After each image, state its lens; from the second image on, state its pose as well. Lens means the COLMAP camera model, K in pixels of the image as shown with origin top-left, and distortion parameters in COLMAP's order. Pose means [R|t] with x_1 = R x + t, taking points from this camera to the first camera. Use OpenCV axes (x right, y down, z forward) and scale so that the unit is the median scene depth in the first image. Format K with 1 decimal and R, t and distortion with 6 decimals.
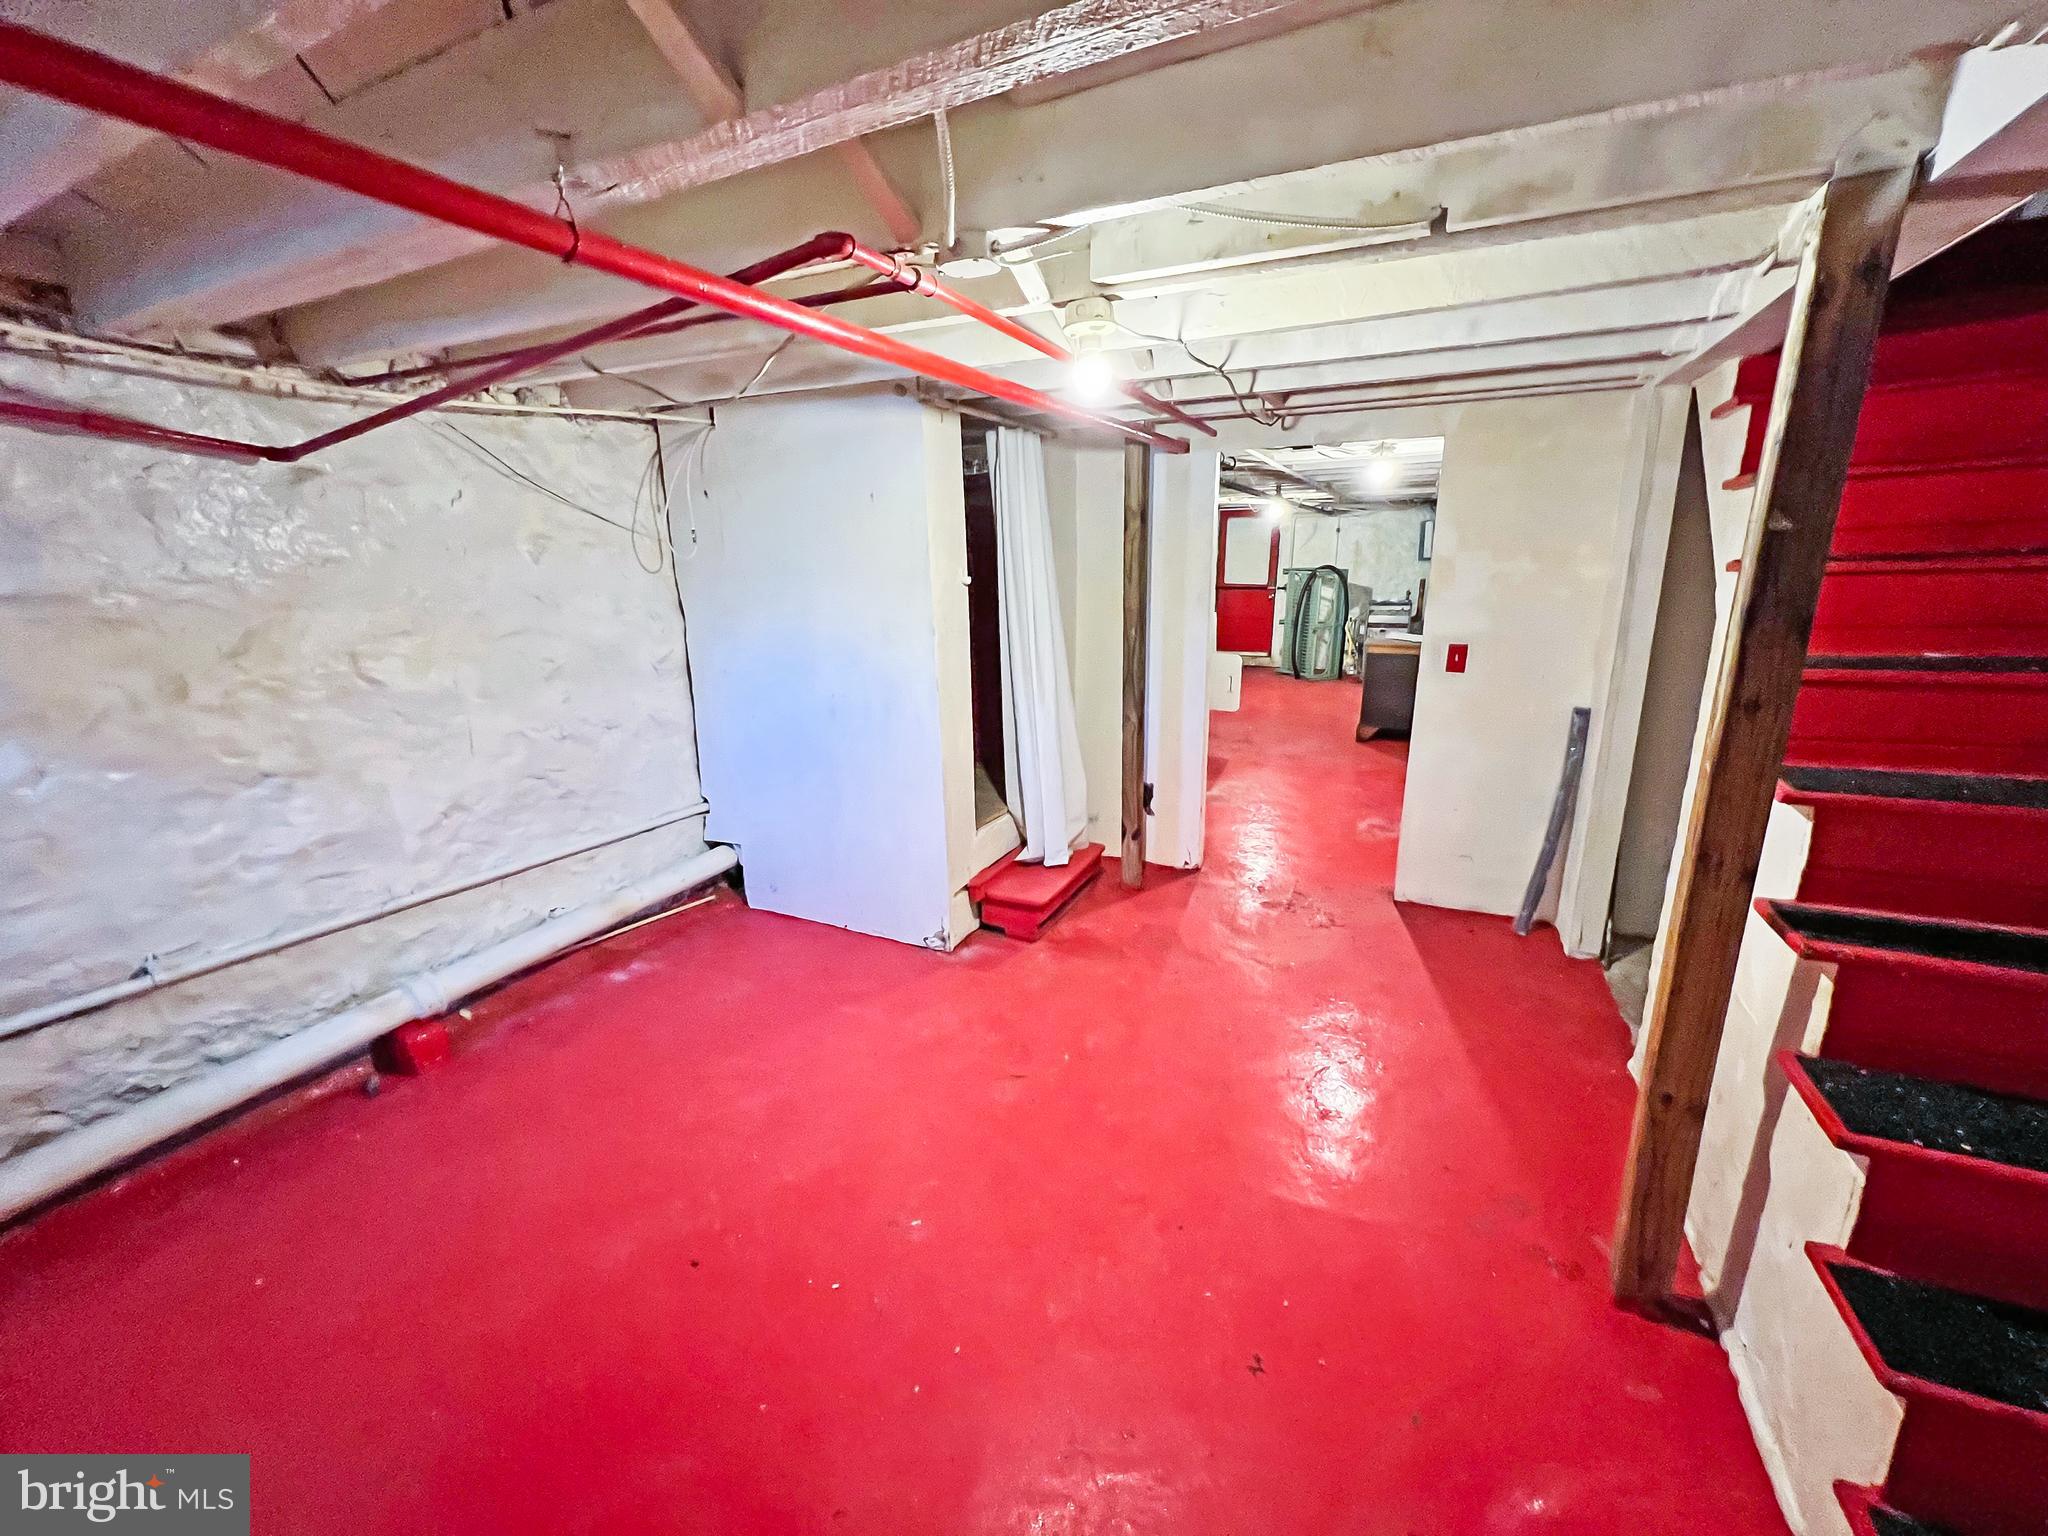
lens RADIAL K [[831.1, 0, 1024.0], [0, 831.1, 768.0], [0, 0, 1]] dist [-0.000425, -0.000075]
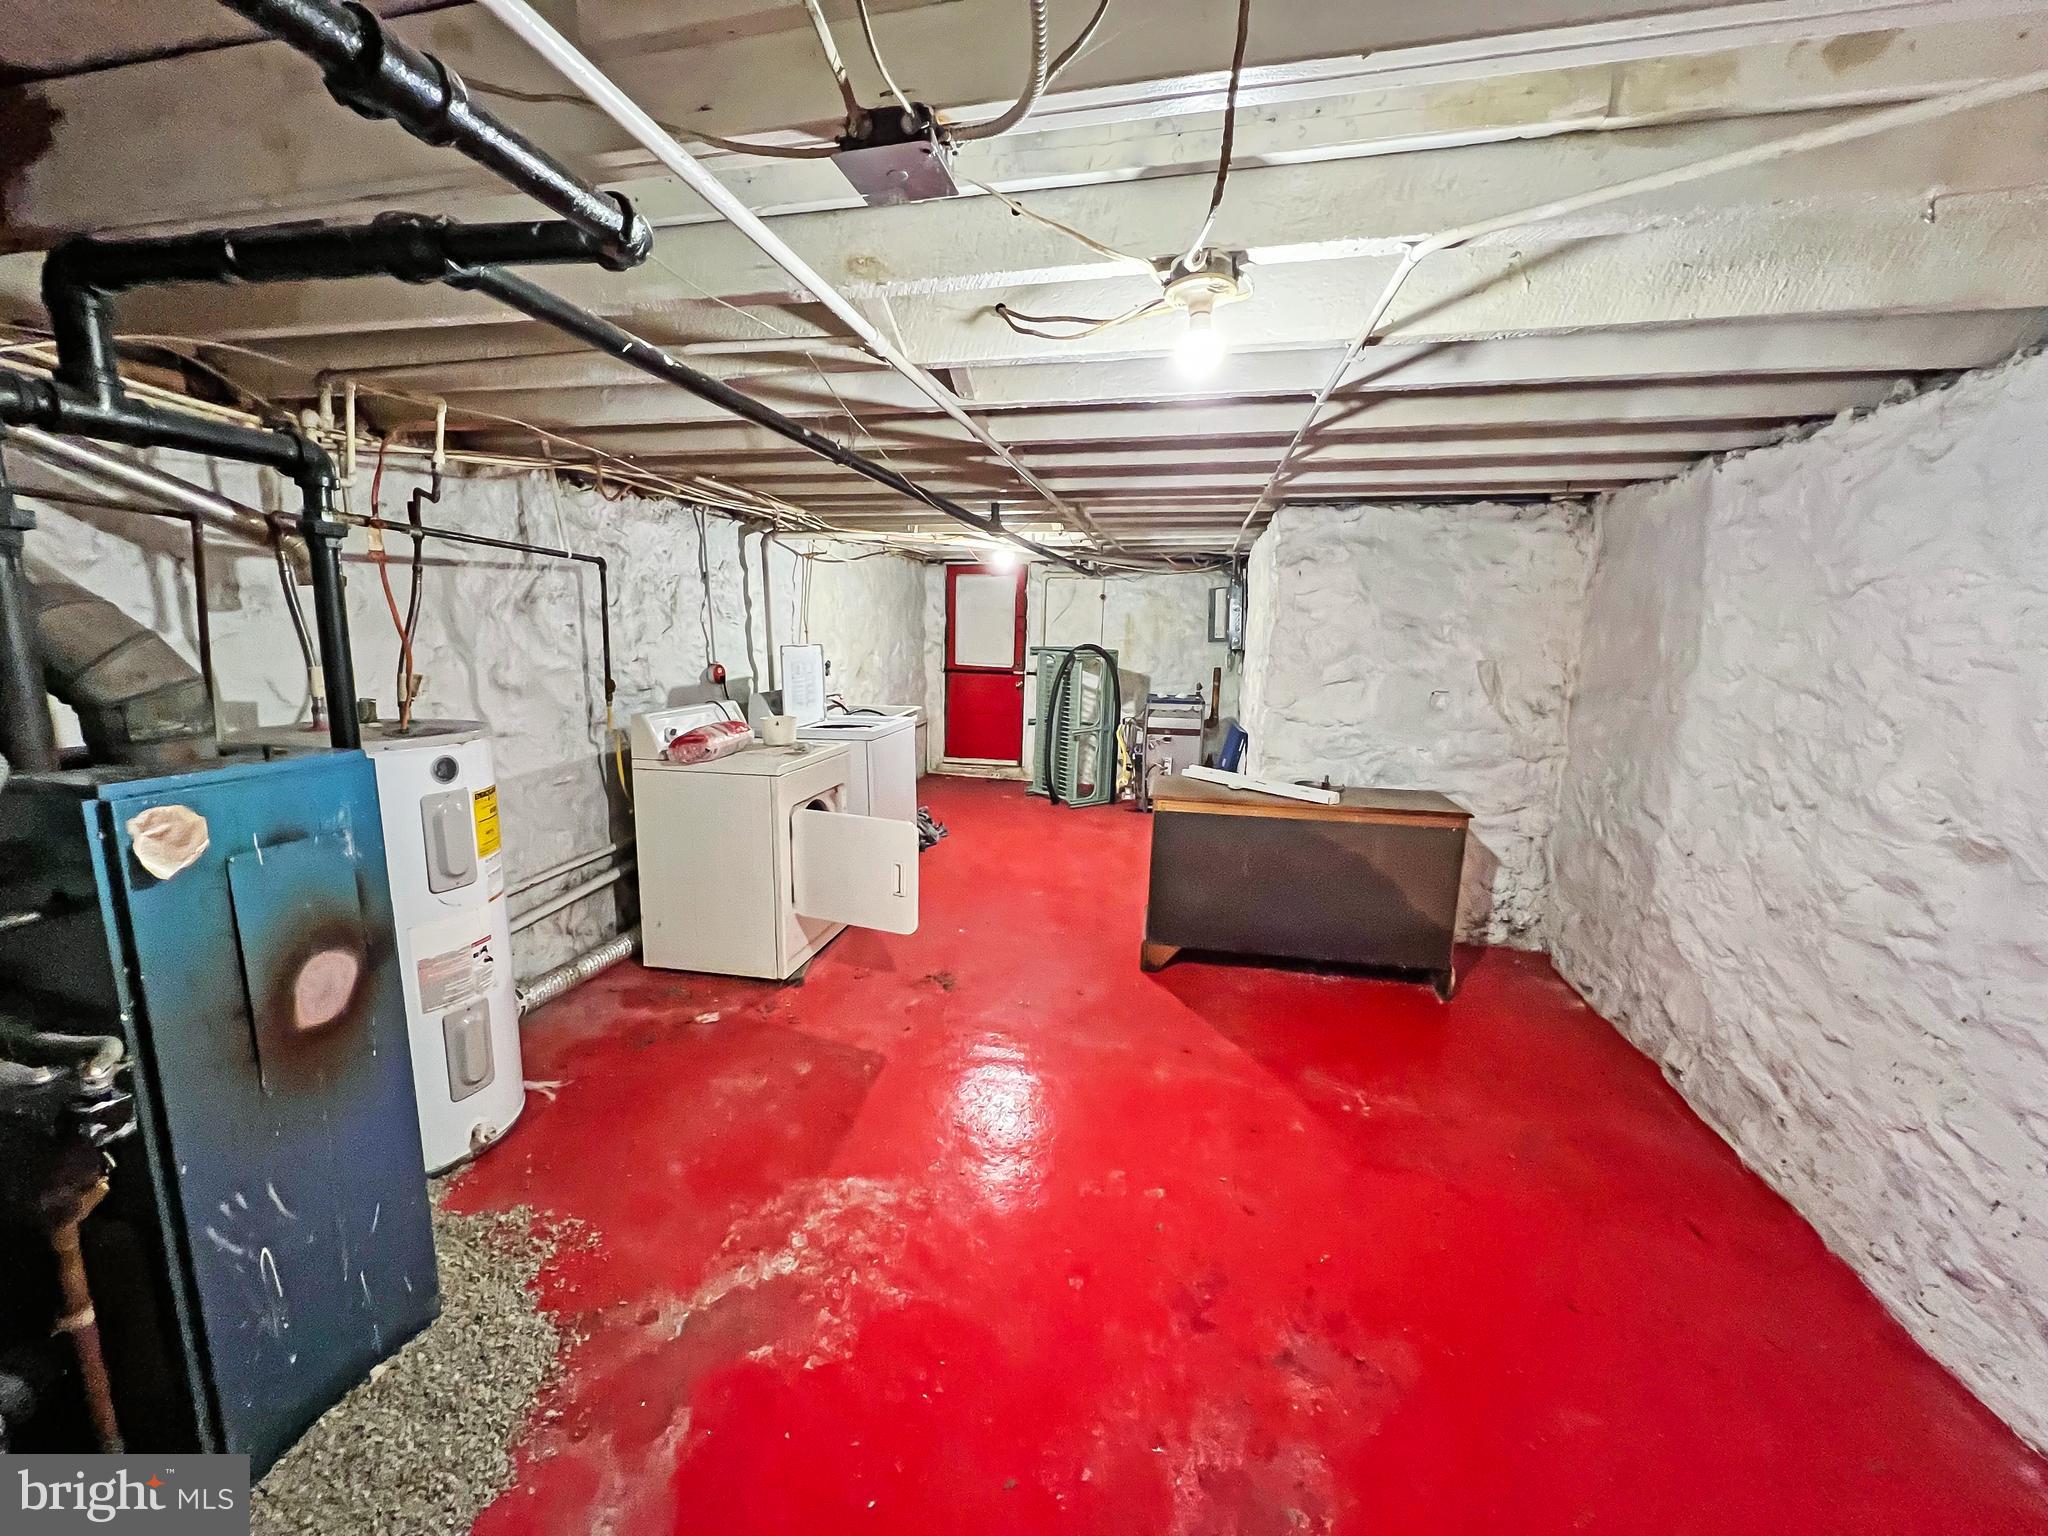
lens RADIAL K [[831.1, 0, 1024.0], [0, 831.1, 768.0], [0, 0, 1]] dist [-0.000425, -0.000075]
pose [[0.969024, -0.009110, 0.246798, 0.132511], [0.029056, 0.996585, -0.077296, -0.084054], [-0.245251, 0.082072, 0.965979, 0.332214]]
